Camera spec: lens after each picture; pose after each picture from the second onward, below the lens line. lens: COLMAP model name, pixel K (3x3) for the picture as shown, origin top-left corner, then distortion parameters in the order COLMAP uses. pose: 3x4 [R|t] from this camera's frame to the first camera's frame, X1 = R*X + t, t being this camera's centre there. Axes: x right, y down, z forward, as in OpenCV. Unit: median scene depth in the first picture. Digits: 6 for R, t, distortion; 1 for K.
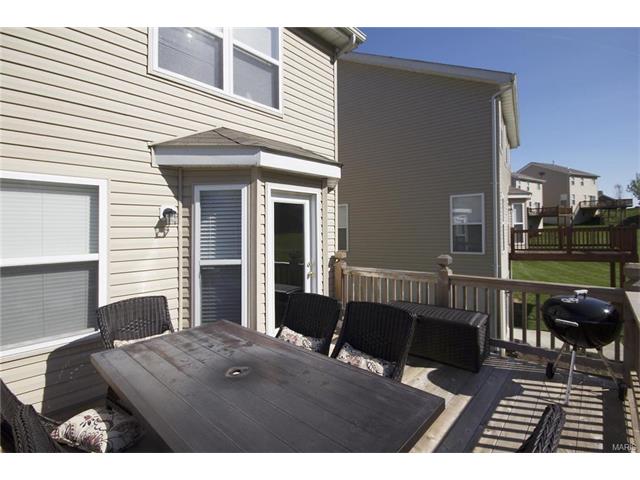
lens RADIAL K [[301.6, 0, 320.9], [0, 301.6, 224.2], [0, 0, 1]] dist [-0.001398, -0.000106]
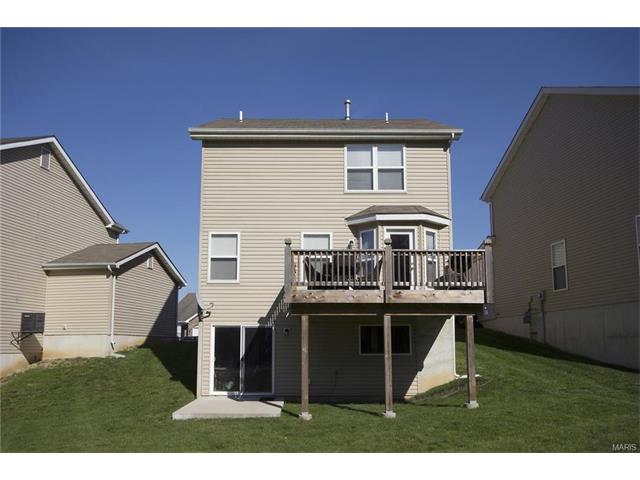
lens RADIAL K [[593.9, 0, 320.0], [0, 593.9, 240.0], [0, 0, 1]] dist [-0.000237, 0.005827]
pose [[0.684019, -0.115536, -0.720256, 2.932443], [0.001399, 0.987583, -0.157089, 0.728275], [0.729463, 0.106445, 0.675688, -2.611365]]
